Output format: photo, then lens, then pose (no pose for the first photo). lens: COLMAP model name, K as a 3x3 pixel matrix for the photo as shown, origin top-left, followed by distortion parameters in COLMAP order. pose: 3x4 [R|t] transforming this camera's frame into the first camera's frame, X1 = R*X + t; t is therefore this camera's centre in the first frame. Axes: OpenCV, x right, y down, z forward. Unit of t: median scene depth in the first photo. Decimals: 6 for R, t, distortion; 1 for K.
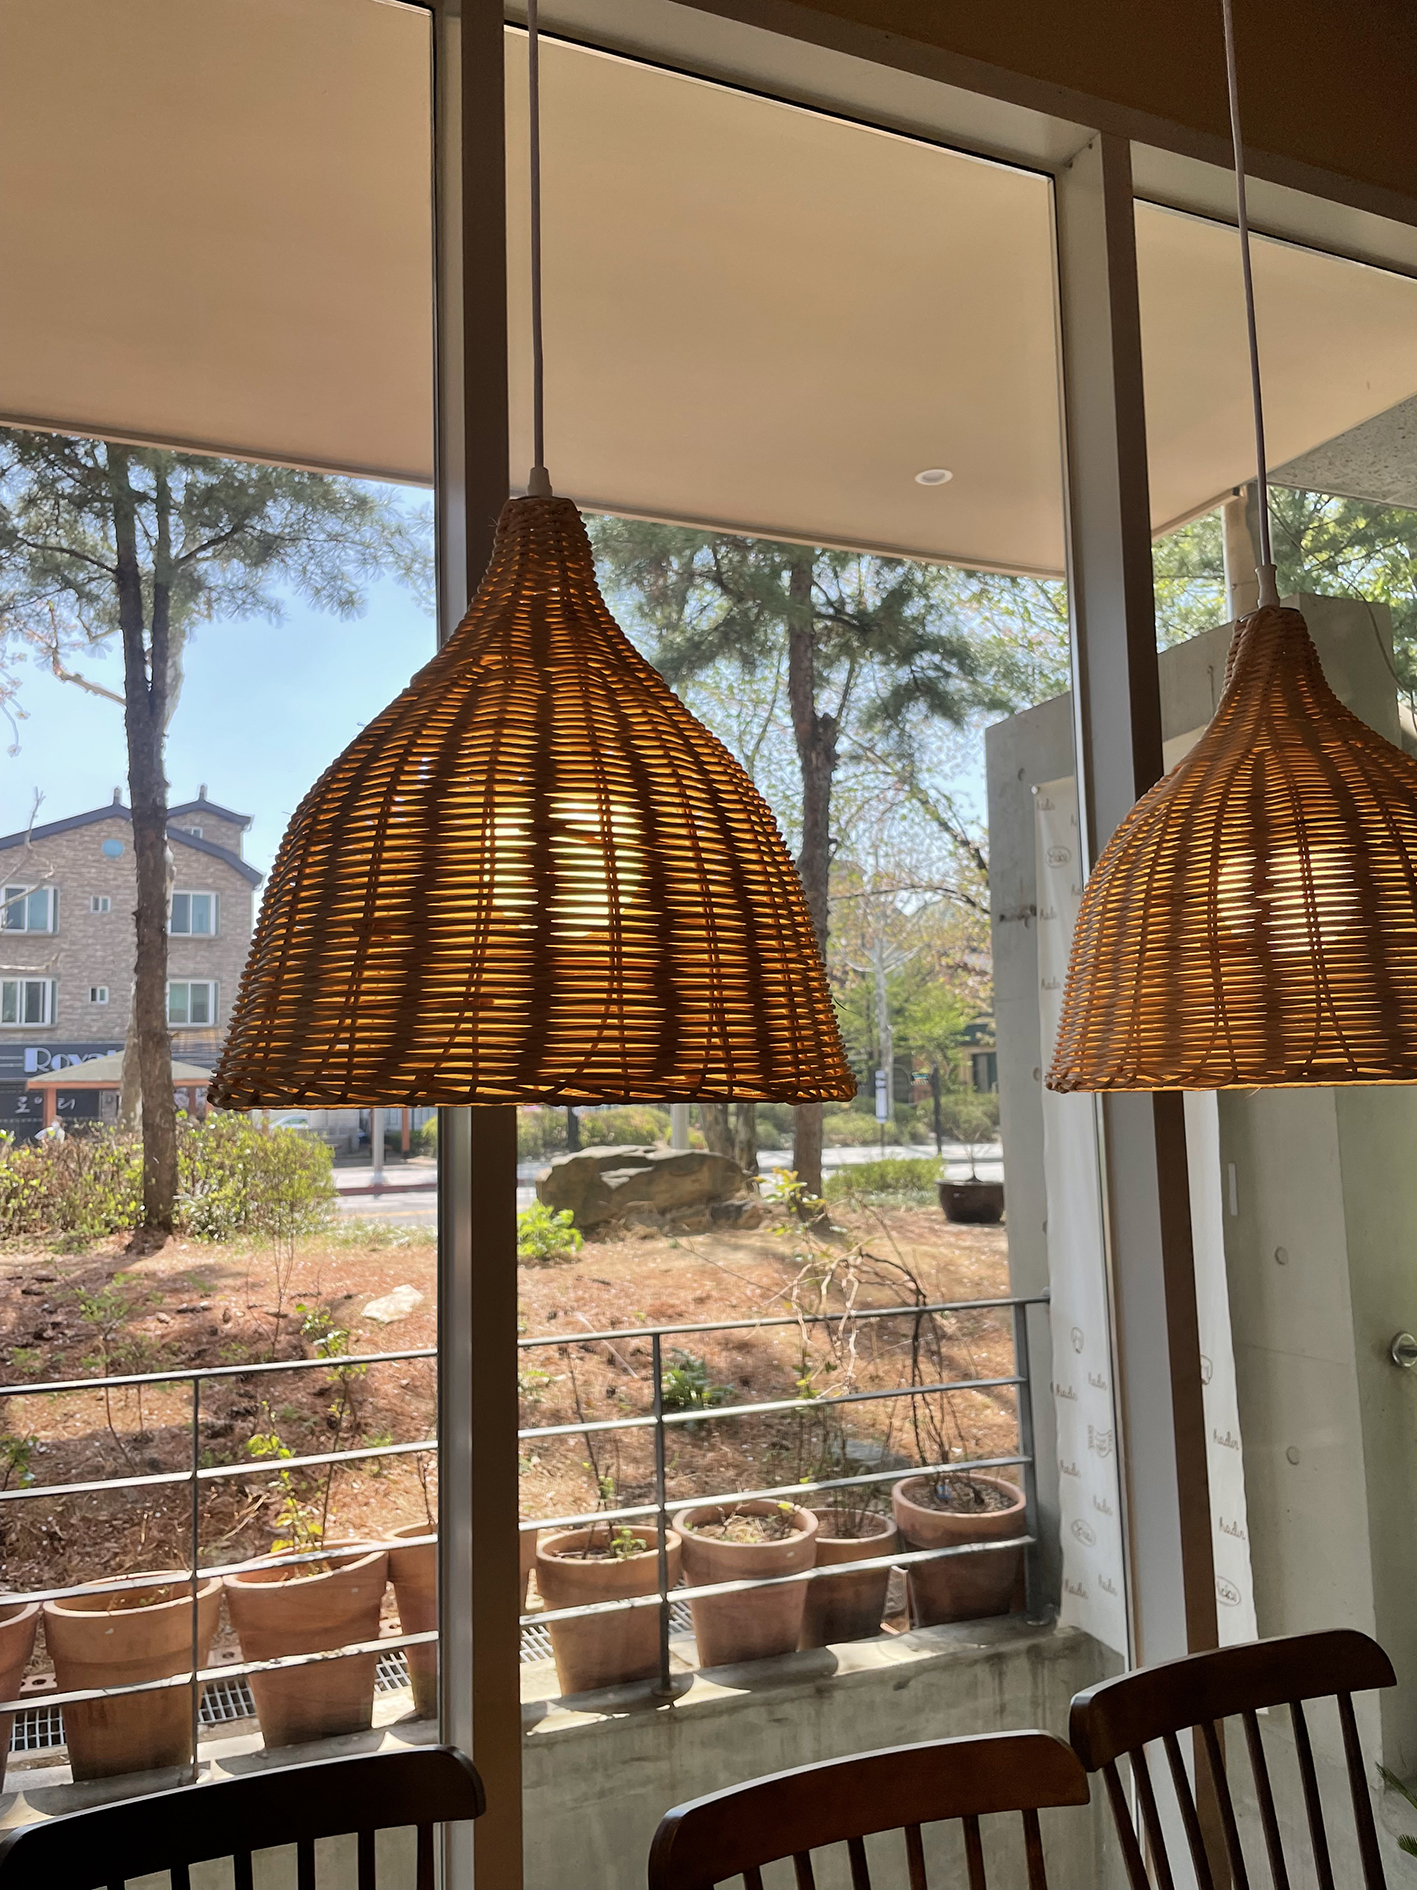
lens RADIAL K [[1428.9, 0, 697.6], [0, 1428.9, 923.9], [0, 0, 1]] dist [0.044591, -0.078691]
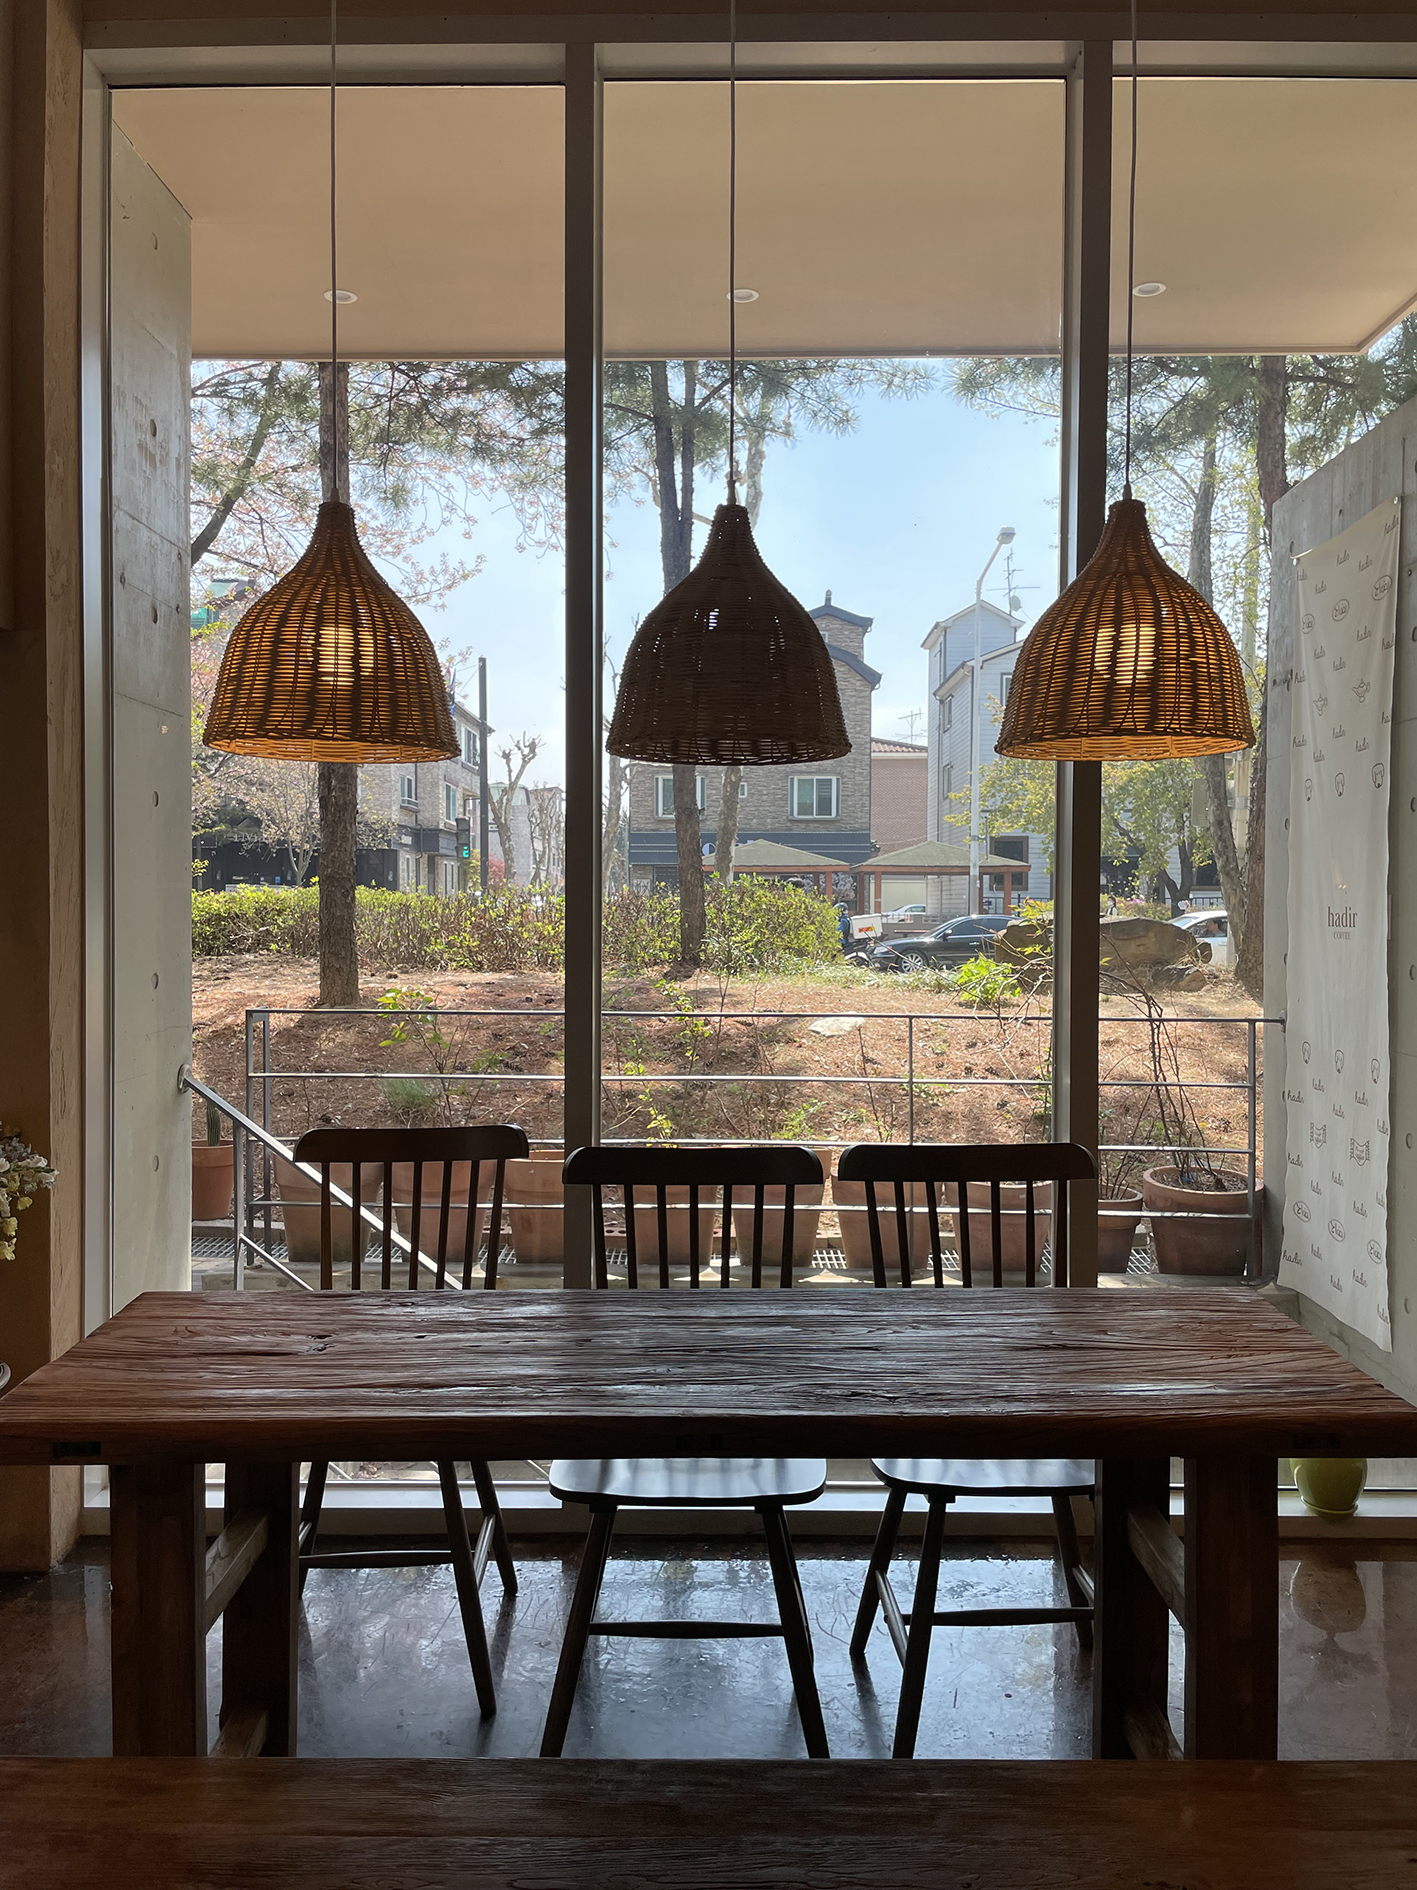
lens RADIAL K [[1428.9, 0, 704.1], [0, 1428.9, 925.9], [0, 0, 1]] dist [0.044591, -0.078691]
pose [[0.907142, 0.036849, -0.419208, 0.307695], [0.022915, 0.990356, 0.136639, 0.020405], [0.420200, -0.133557, 0.897549, -0.212270]]
